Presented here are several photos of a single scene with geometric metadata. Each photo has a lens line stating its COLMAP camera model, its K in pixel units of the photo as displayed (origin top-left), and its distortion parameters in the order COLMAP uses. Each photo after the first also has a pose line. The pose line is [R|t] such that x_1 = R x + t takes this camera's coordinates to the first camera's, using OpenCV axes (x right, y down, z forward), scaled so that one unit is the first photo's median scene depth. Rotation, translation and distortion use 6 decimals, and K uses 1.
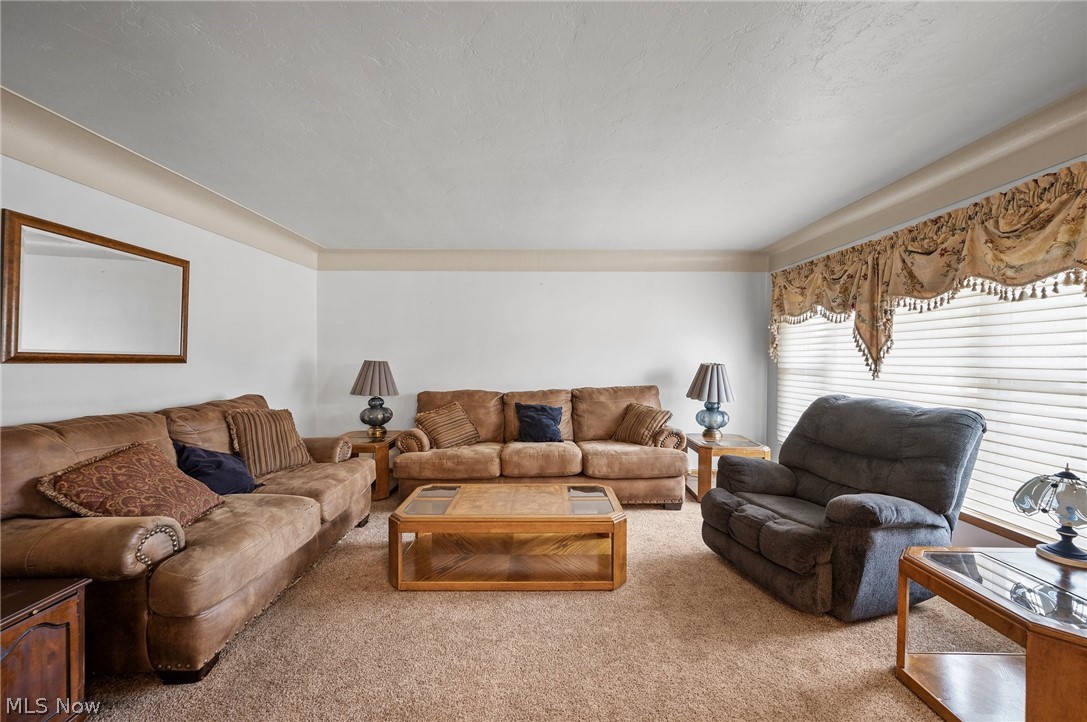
lens RADIAL K [[433.0, 0, 545.9], [0, 433.0, 360.9], [0, 0, 1]] dist [0.002052, 0.000164]
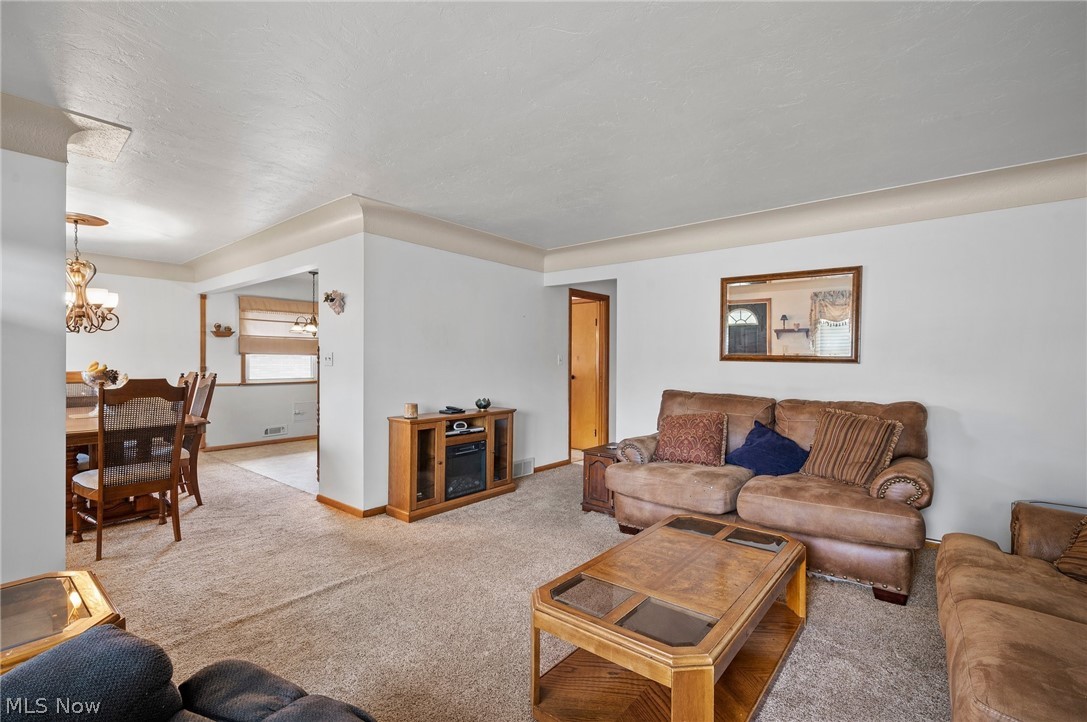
lens RADIAL K [[479.2, 0, 541.5], [0, 479.2, 364.4], [0, 0, 1]] dist [-0.002215, 0.000245]
pose [[-0.638563, -0.008437, -0.769523, 0.572933], [-0.019213, 0.999803, 0.004981, 0.016677], [0.769330, 0.017965, -0.638599, 1.181099]]
